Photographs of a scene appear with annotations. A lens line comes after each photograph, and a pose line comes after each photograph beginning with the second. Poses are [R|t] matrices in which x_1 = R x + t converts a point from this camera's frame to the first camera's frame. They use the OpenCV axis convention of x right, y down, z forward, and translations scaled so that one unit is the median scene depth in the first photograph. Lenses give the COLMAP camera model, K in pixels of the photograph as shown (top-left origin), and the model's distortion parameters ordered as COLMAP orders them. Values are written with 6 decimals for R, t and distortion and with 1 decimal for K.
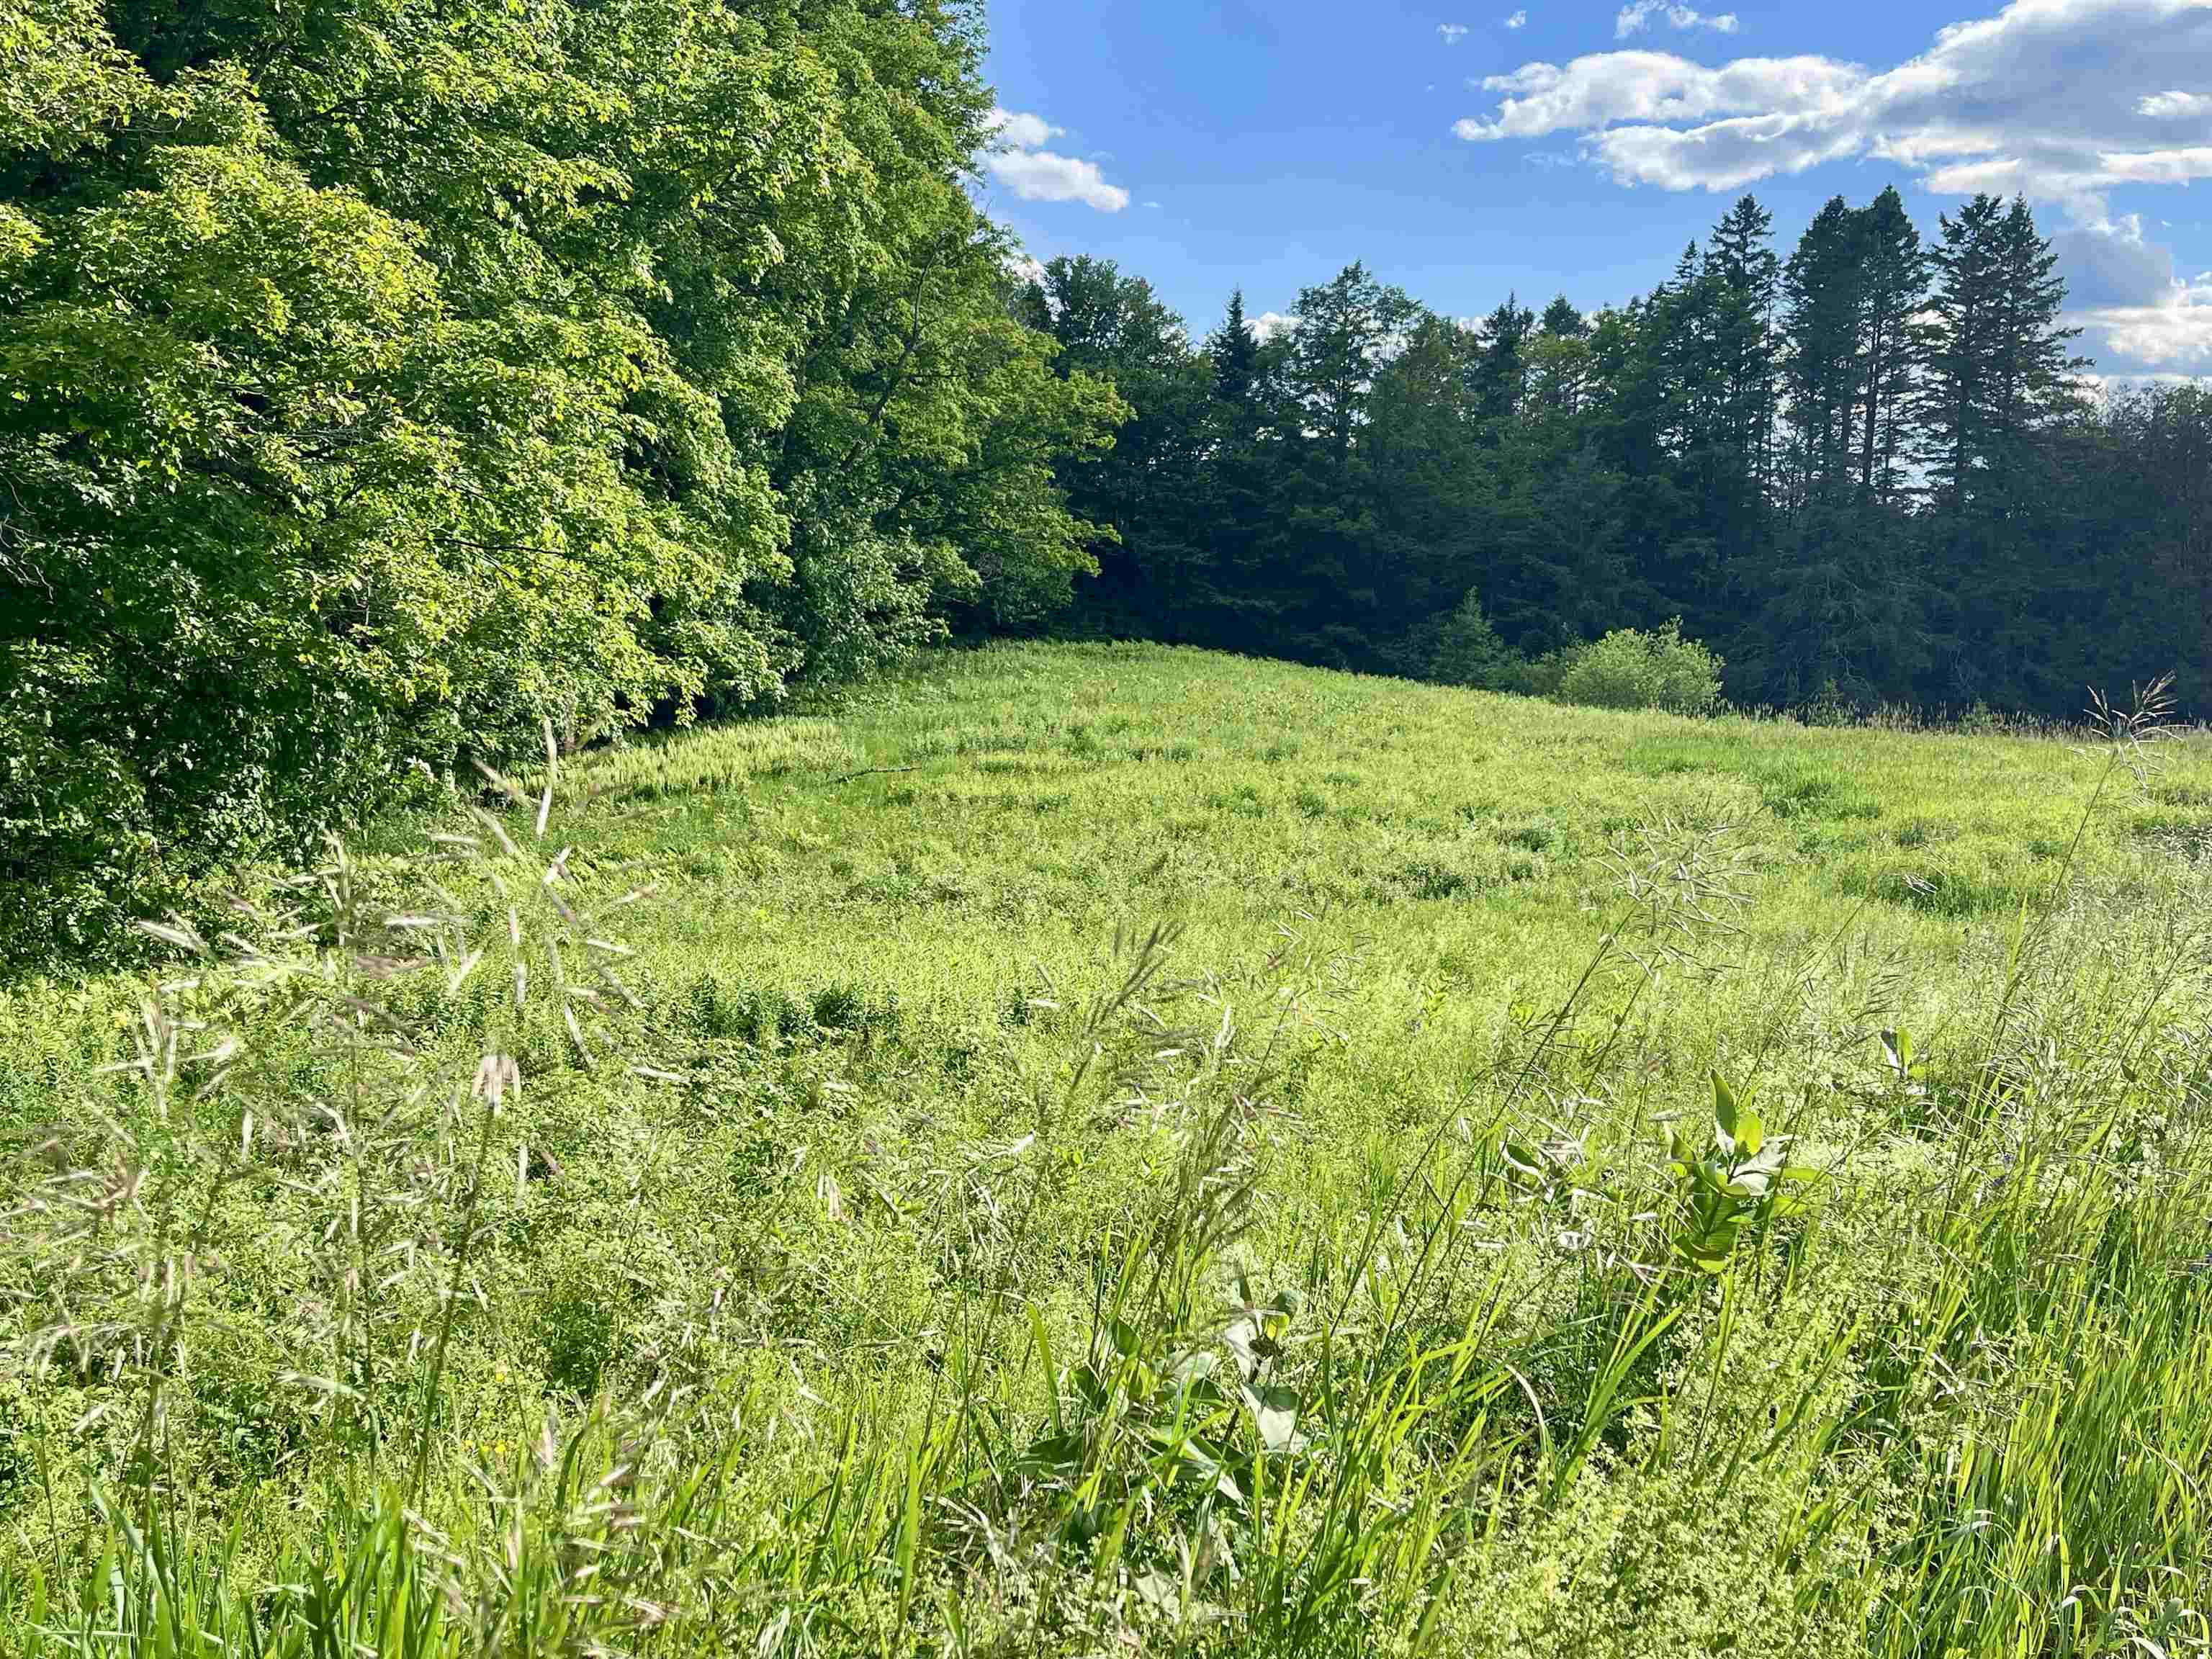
lens RADIAL K [[2182.7, 0, 1105.0], [0, 2182.7, 834.1], [0, 0, 1]] dist [0.021809, 0.000000]
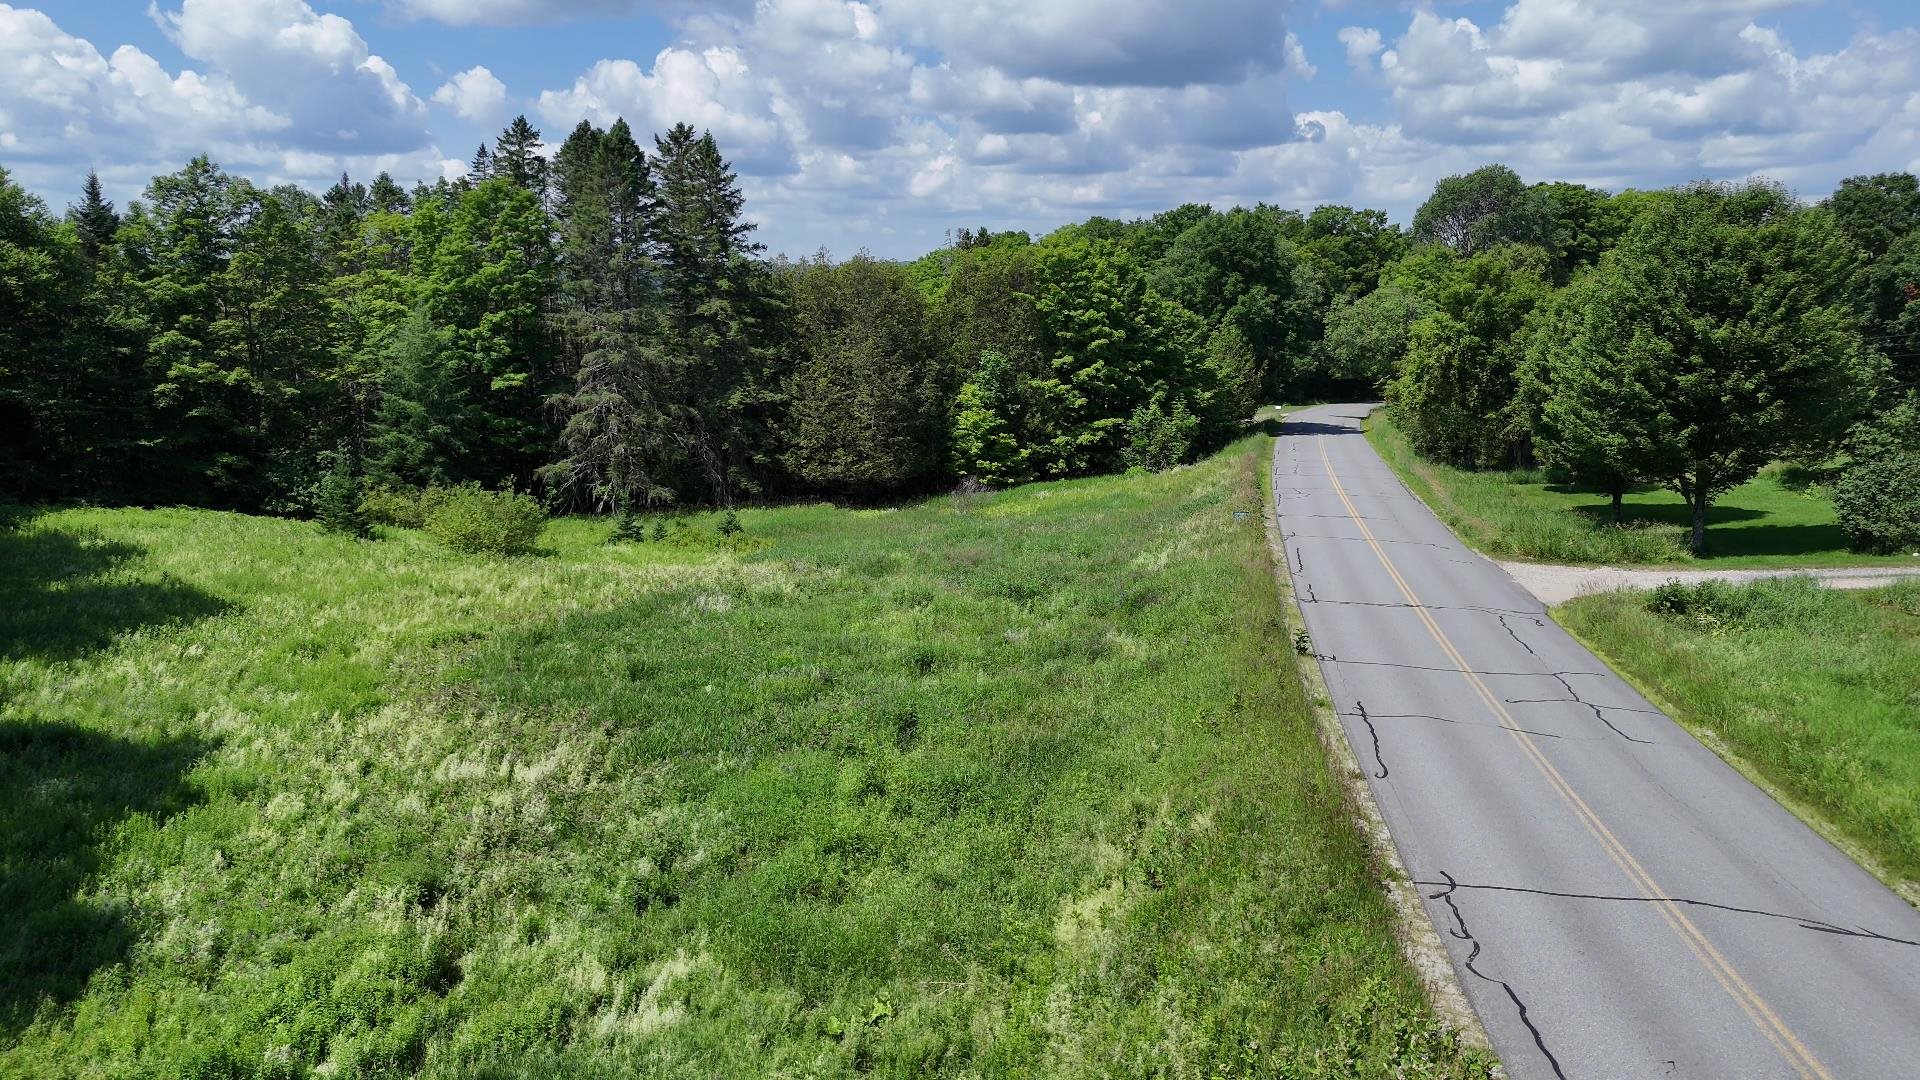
lens RADIAL K [[1422.3, 0, 961.2], [0, 1422.3, 540.4], [0, 0, 1]] dist [0.087997, -0.096079]
pose [[0.843161, -0.115358, 0.525140, 0.022089], [0.088769, 0.993176, 0.075644, -0.071159], [-0.530283, -0.017163, 0.847647, 0.084790]]
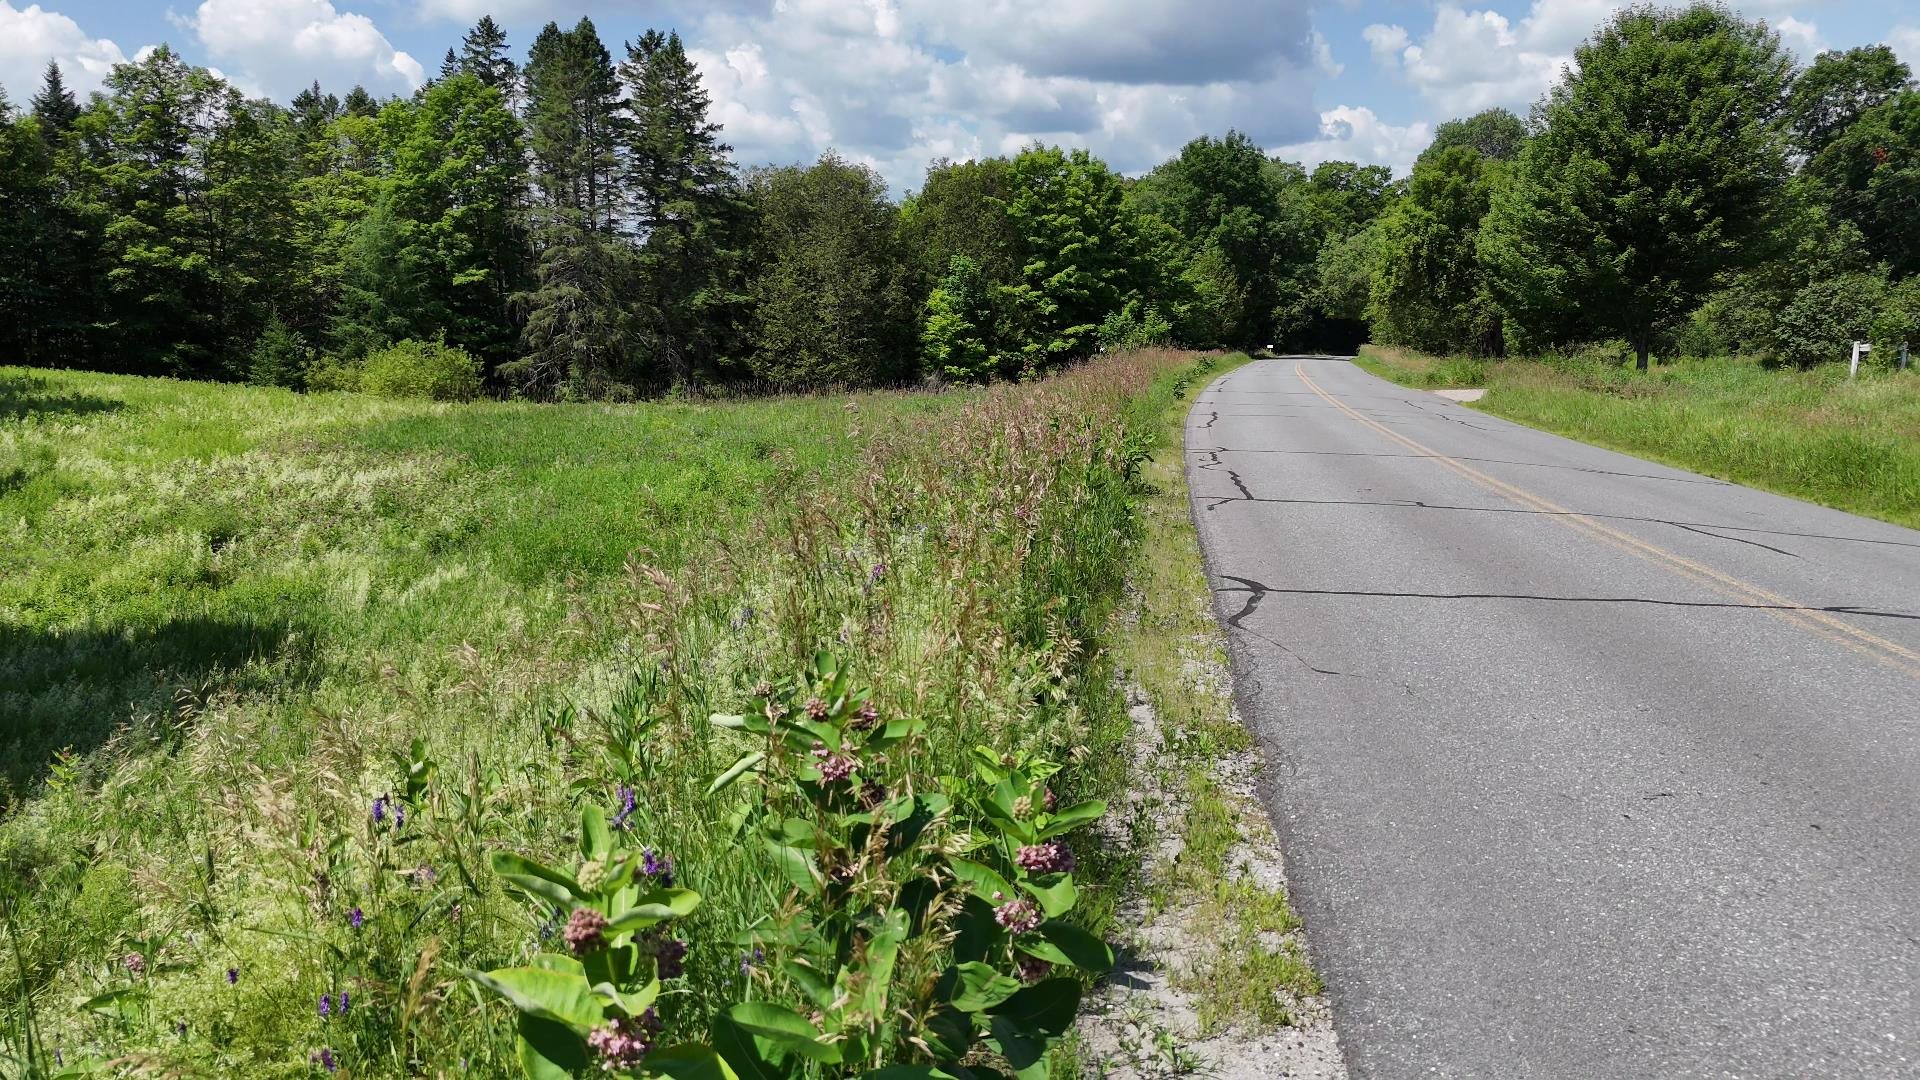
lens RADIAL K [[1422.3, 0, 960.9], [0, 1422.3, 538.4], [0, 0, 1]] dist [0.087997, -0.096079]
pose [[0.852696, -0.111243, 0.510426, 0.050381], [0.086744, 0.993651, 0.071647, -0.007216], [-0.515155, -0.016817, 0.856932, 0.071885]]
